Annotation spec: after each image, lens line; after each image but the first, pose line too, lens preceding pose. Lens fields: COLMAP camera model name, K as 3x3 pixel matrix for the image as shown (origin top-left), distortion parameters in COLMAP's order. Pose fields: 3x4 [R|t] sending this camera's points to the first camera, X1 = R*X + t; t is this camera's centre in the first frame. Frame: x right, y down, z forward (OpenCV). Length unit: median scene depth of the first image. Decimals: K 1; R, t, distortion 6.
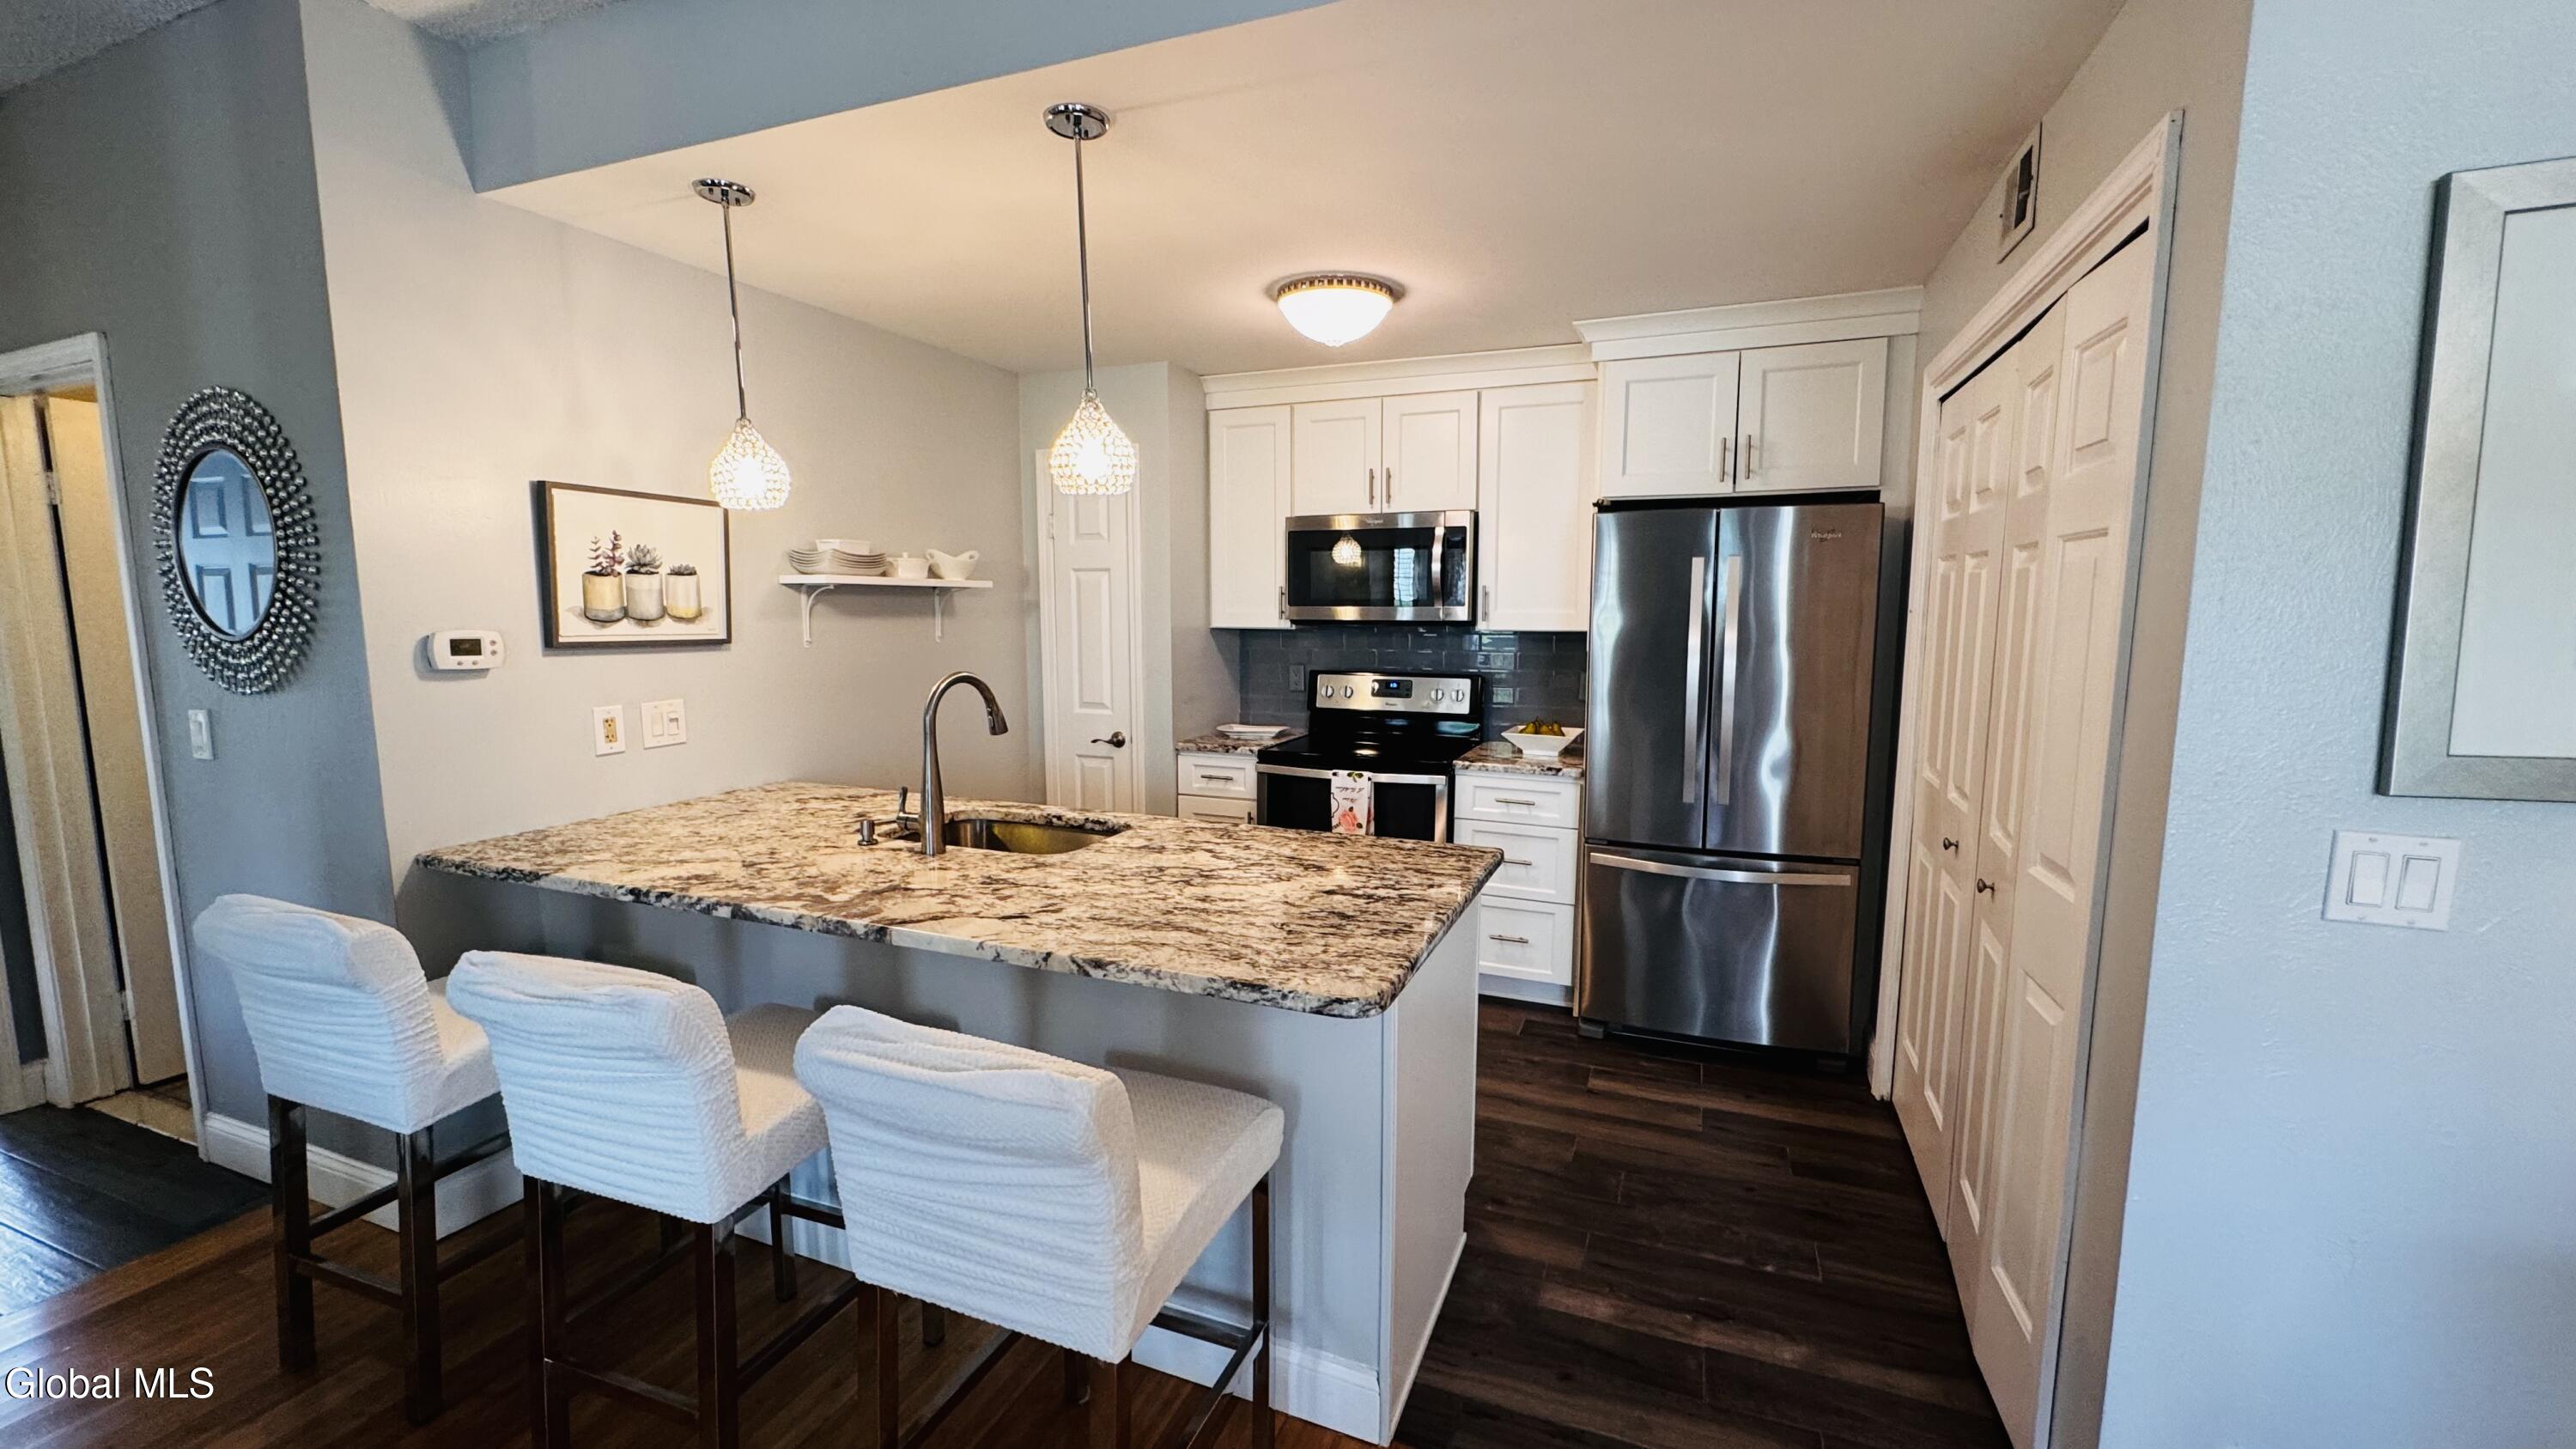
lens RADIAL K [[1035.0, 0, 1285.8], [0, 1035.0, 720.8], [0, 0, 1]] dist [-0.004447, -0.000238]
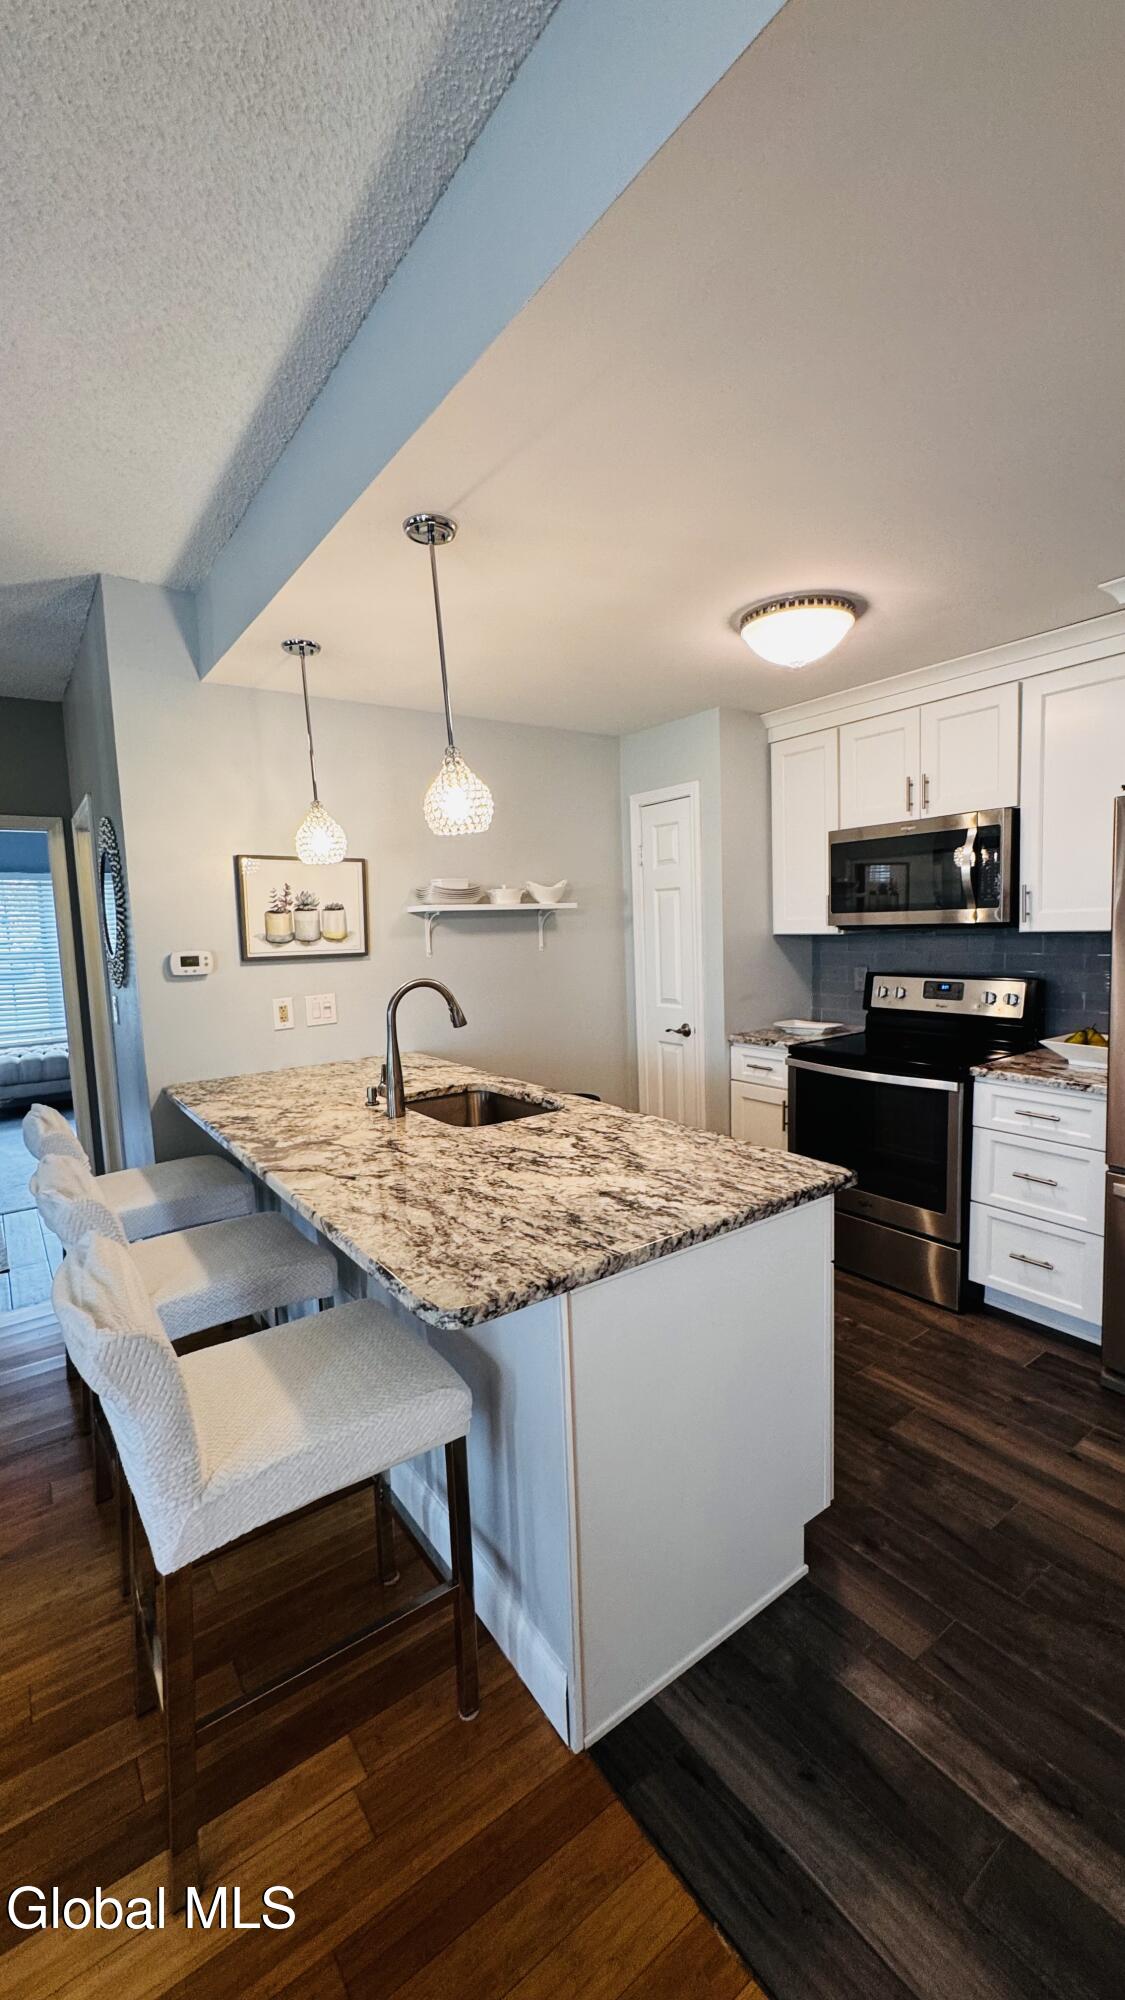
lens RADIAL K [[803.5, 0, 561.0], [0, 803.5, 996.2], [0, 0, 1]] dist [-0.004447, -0.000238]
pose [[0.846177, 0.017993, -0.532599, 0.297774], [-0.023305, 0.999723, -0.003252, -0.020764], [0.532393, 0.015164, 0.846362, 0.195595]]
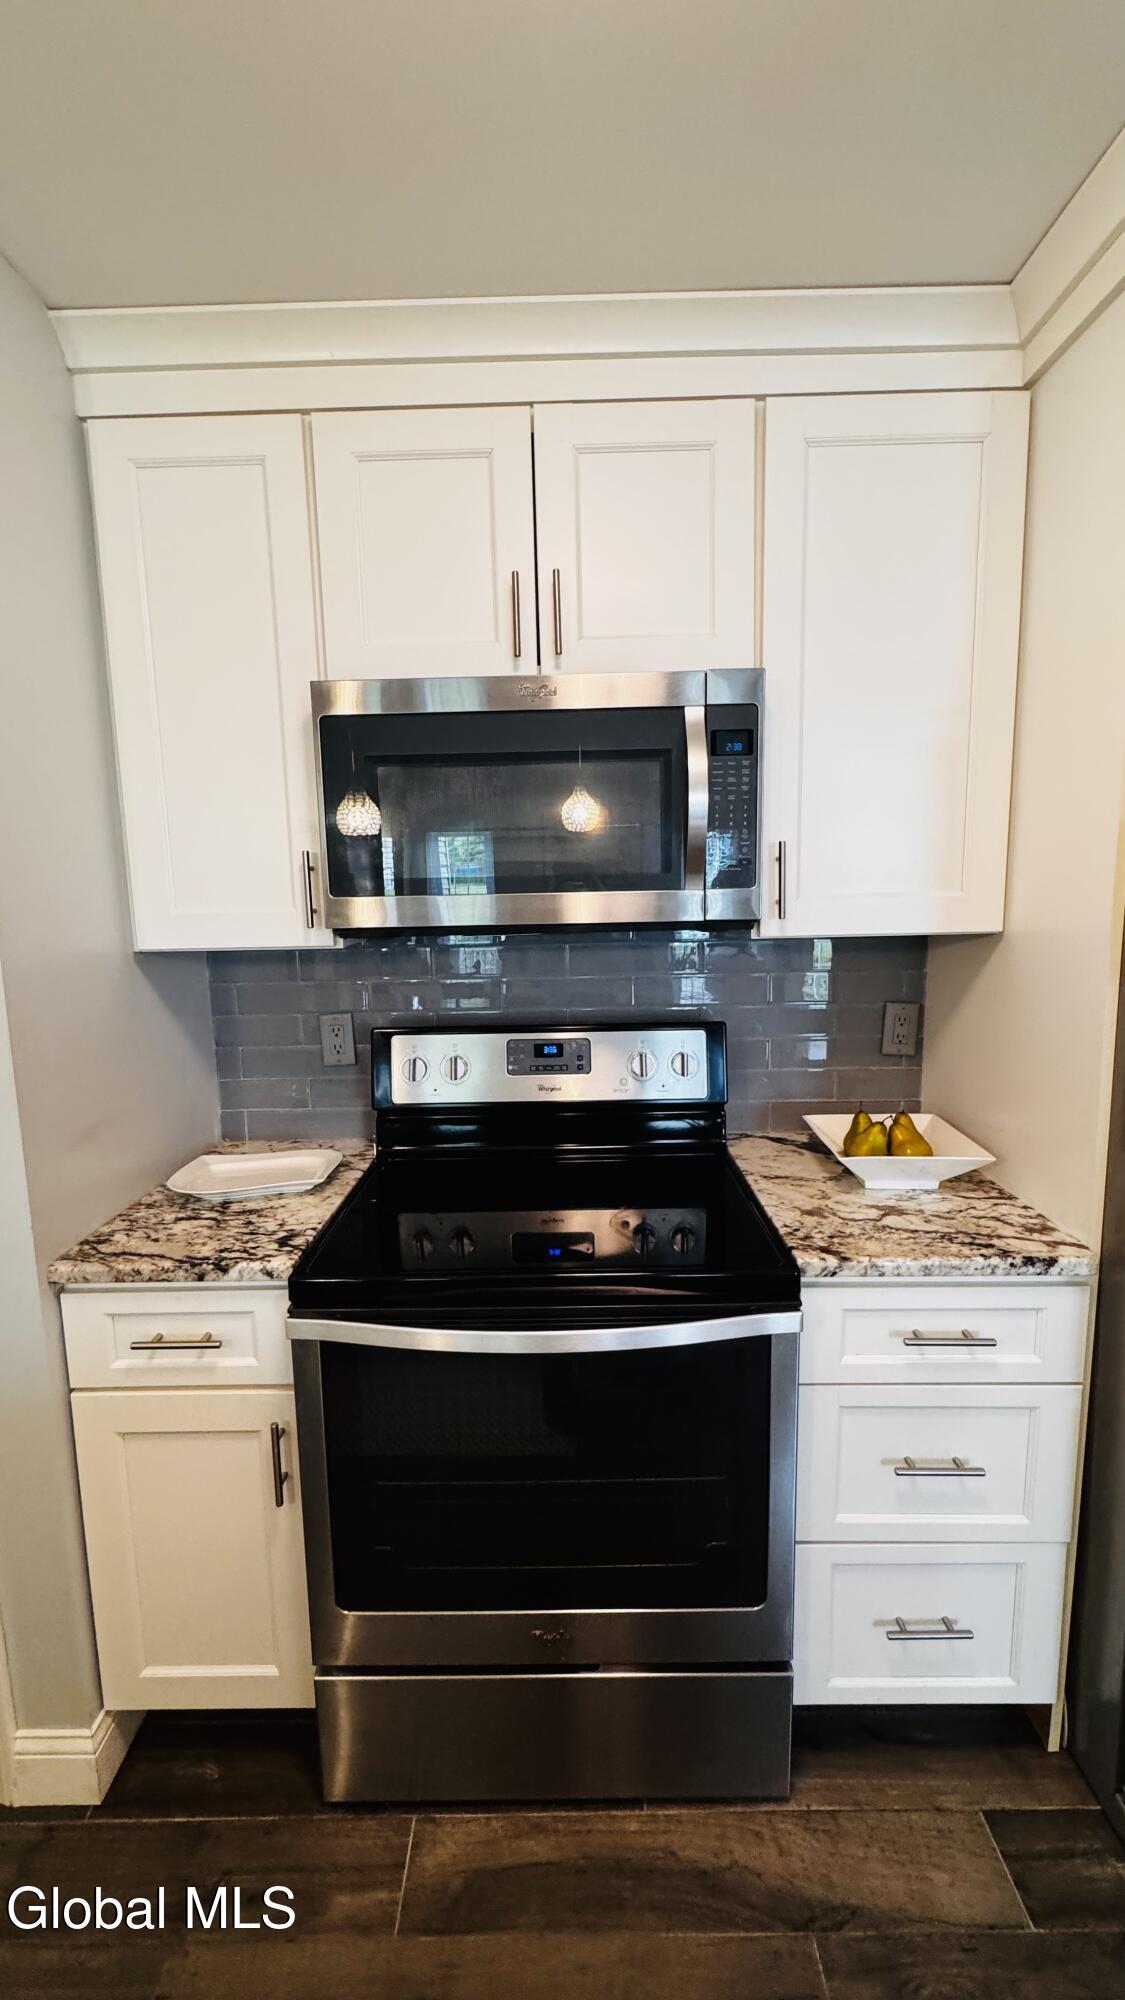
lens RADIAL K [[803.5, 0, 559.8], [0, 803.5, 1001.3], [0, 0, 1]] dist [-0.004447, -0.000238]
pose [[0.928809, -0.069769, 0.363932, -0.046450], [0.062798, 0.997546, 0.030968, -0.101554], [-0.365199, -0.005909, 0.930911, 0.925560]]
